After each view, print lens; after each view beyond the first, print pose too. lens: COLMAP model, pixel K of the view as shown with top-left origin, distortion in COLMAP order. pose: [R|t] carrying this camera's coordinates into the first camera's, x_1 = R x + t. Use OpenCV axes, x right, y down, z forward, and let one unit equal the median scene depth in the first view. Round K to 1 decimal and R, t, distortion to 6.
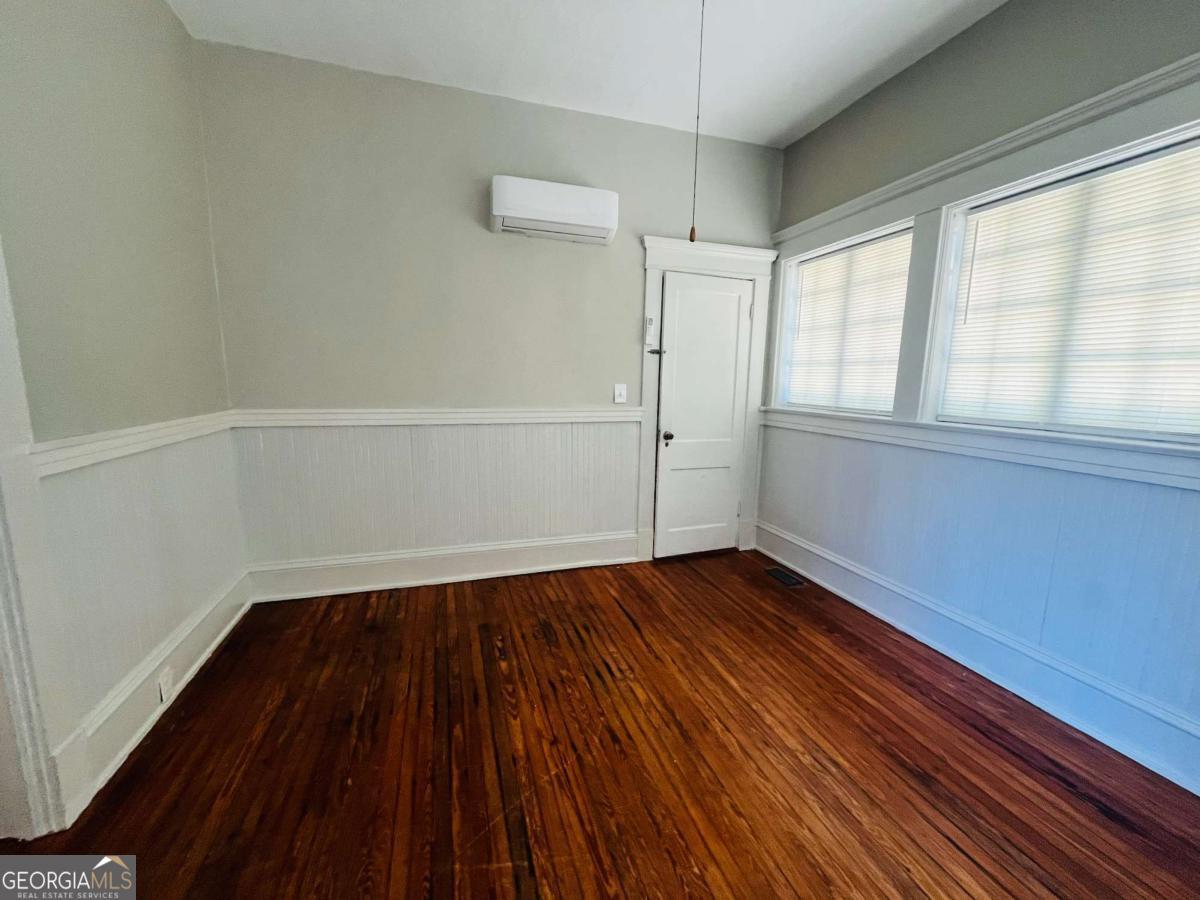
lens RADIAL K [[483.6, 0, 598.9], [0, 483.6, 450.1], [0, 0, 1]] dist [-0.004109, 0.000422]
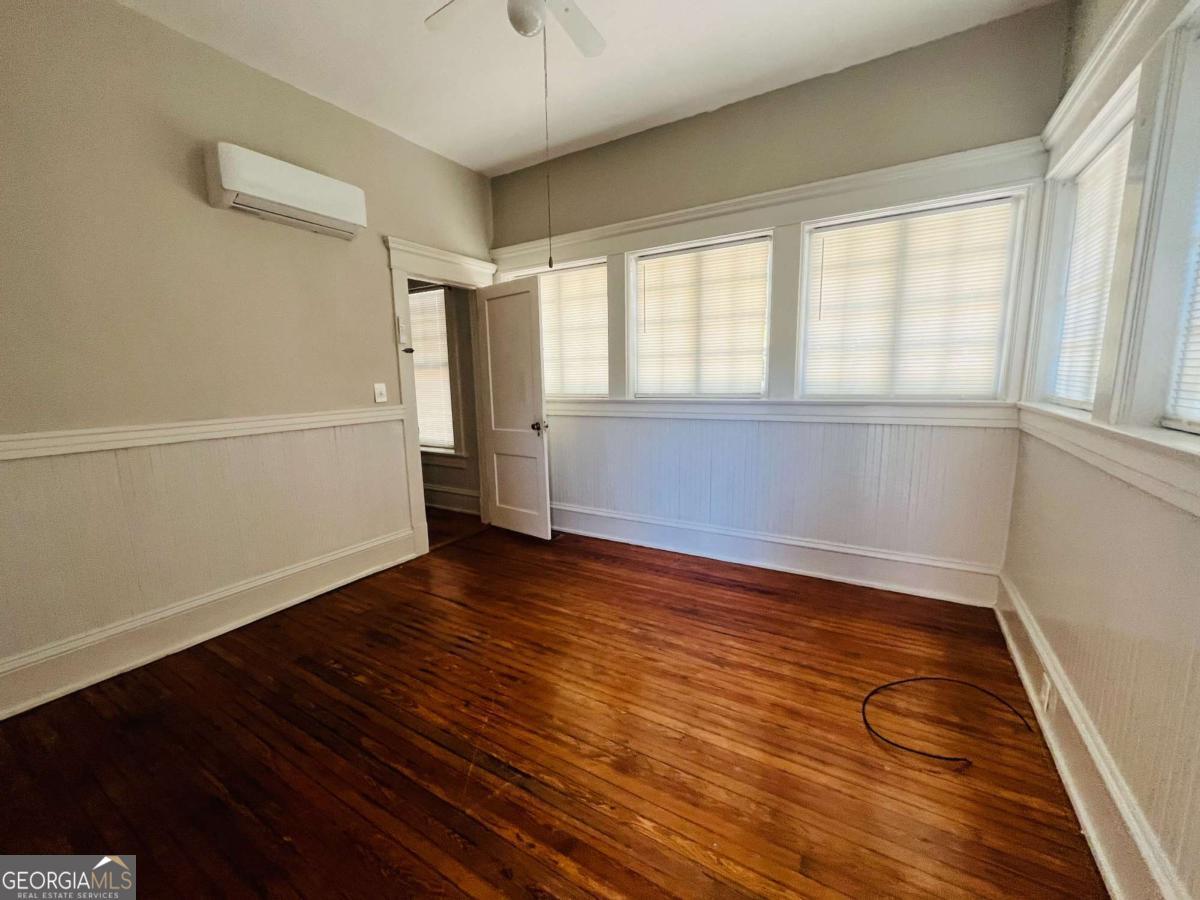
lens RADIAL K [[483.6, 0, 599.2], [0, 483.6, 448.7], [0, 0, 1]] dist [-0.004109, 0.000422]
pose [[0.751621, -0.128537, 0.646950, -0.359191], [0.129964, 0.990461, 0.045795, 0.011543], [-0.646665, 0.049660, 0.761156, -0.045029]]
